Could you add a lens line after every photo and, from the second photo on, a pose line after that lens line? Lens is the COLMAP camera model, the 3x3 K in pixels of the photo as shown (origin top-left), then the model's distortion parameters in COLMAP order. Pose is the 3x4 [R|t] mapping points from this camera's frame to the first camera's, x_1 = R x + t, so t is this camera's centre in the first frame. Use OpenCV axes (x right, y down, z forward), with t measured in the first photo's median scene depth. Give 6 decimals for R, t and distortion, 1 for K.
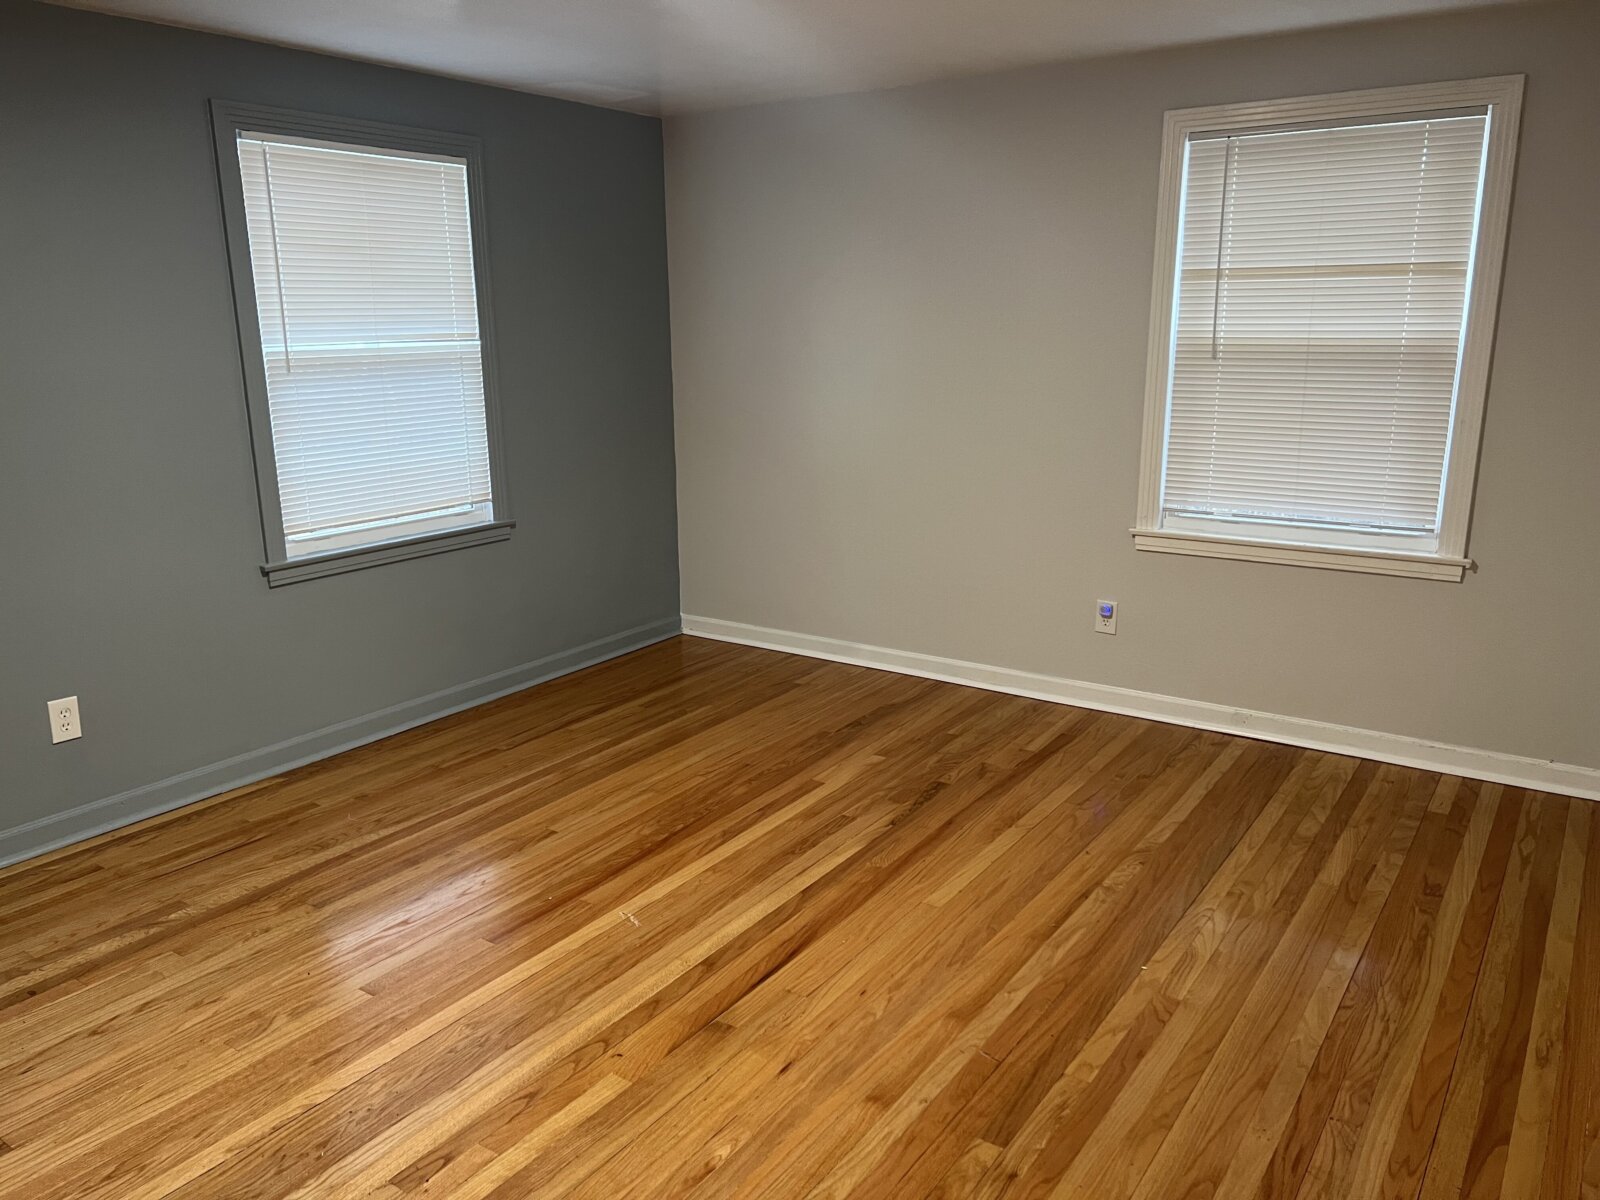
lens RADIAL K [[1201.5, 0, 796.3], [0, 1201.5, 611.3], [0, 0, 1]] dist [0.069279, -0.076506]
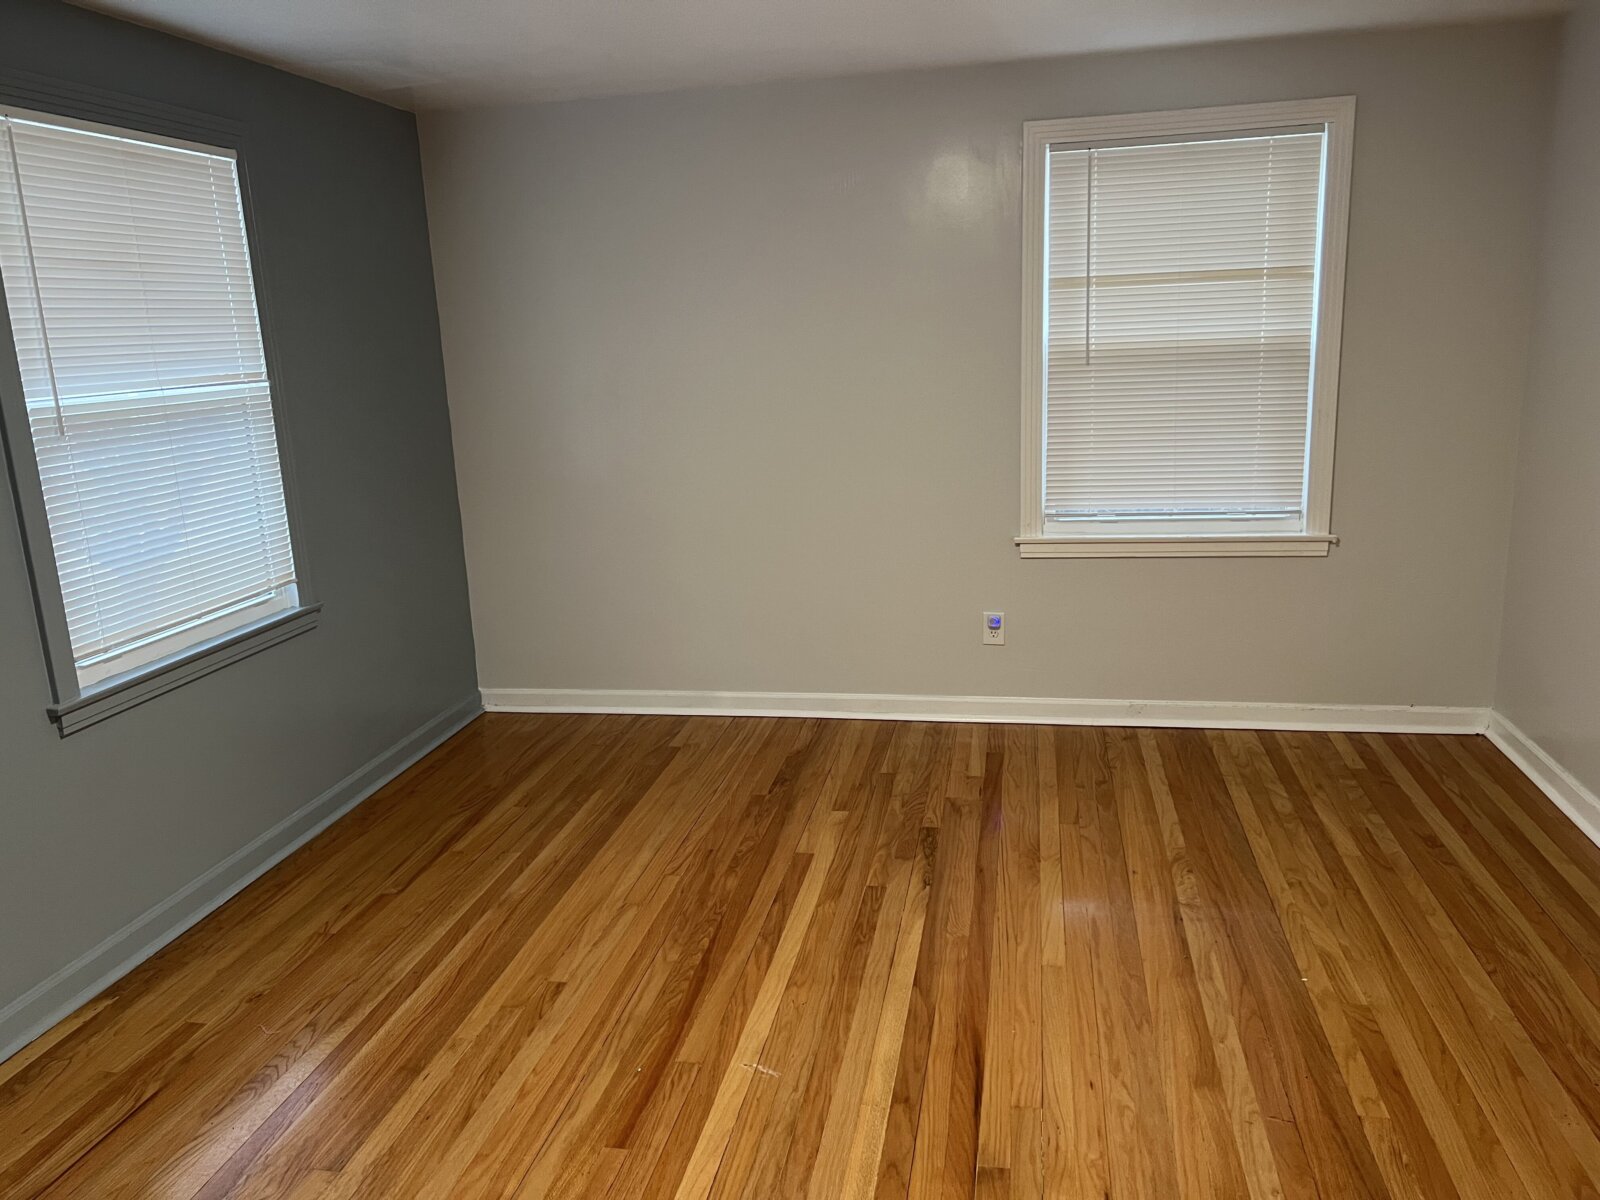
lens RADIAL K [[1199.0, 0, 800.0], [0, 1199.0, 600.0], [0, 0, 1]] dist [0.051744, -0.046827]
pose [[0.914888, -0.117939, 0.386097, -0.307362], [0.128966, 0.991645, -0.002682, -0.042101], [-0.382555, 0.052247, 0.922454, 0.176066]]
